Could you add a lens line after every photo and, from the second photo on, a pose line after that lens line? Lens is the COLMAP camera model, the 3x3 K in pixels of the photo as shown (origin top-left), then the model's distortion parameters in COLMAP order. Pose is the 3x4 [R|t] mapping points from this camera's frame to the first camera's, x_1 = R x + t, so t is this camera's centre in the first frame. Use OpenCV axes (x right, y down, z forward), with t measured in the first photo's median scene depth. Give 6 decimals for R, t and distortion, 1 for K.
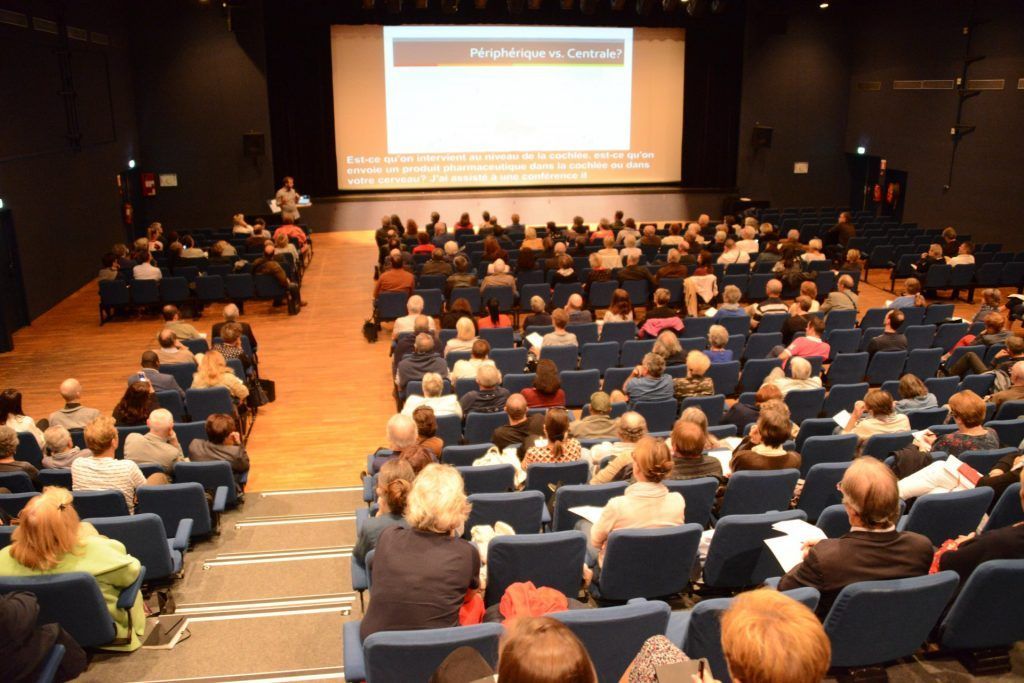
lens RADIAL K [[806.9, 0, 498.1], [0, 806.9, 333.8], [0, 0, 1]] dist [-0.122923, 0.047817]
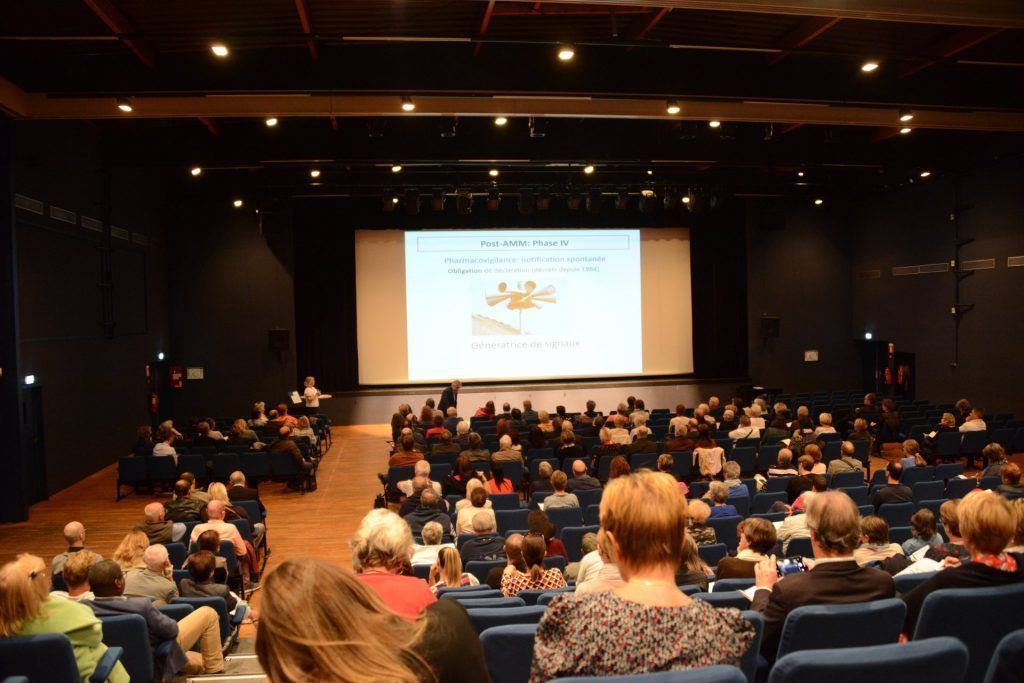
lens RADIAL K [[806.9, 0, 499.9], [0, 806.9, 340.0], [0, 0, 1]] dist [-0.122923, 0.047817]
pose [[0.999506, -0.014874, -0.027681, 0.013707], [0.007399, 0.967511, -0.252720, 0.033452], [0.030540, 0.252390, 0.967143, -0.010090]]
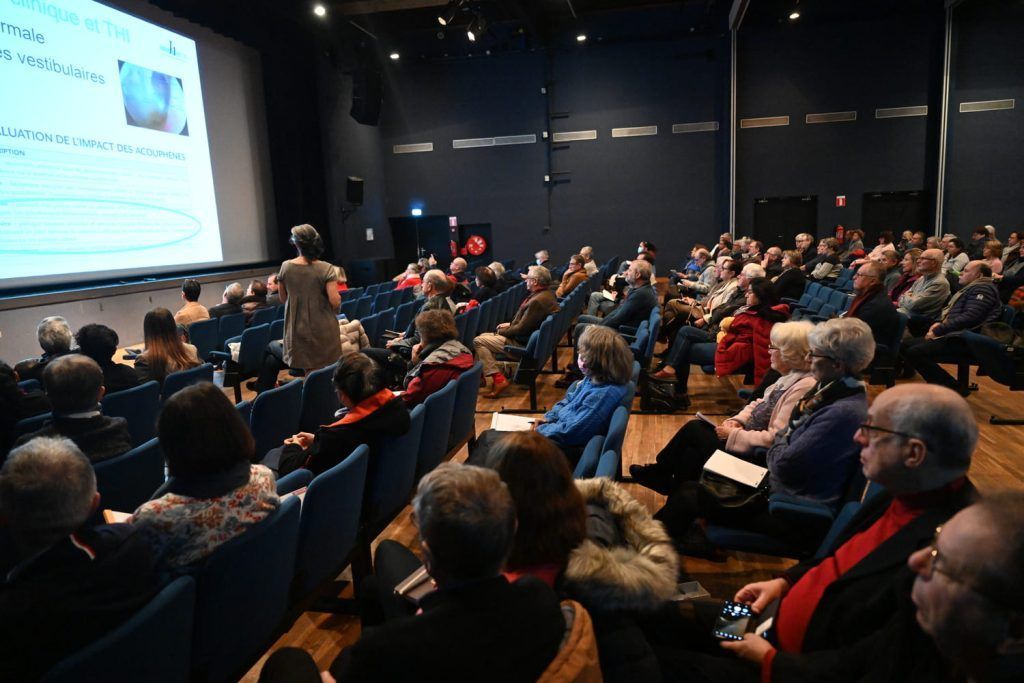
lens RADIAL K [[665.7, 0, 510.1], [0, 665.7, 339.3], [0, 0, 1]] dist [0.002915, 0.002416]
pose [[0.369396, -0.164037, 0.914679, -0.380656], [0.300833, 0.952401, 0.049309, -0.103795], [-0.879230, 0.256951, 0.401161, 0.732583]]
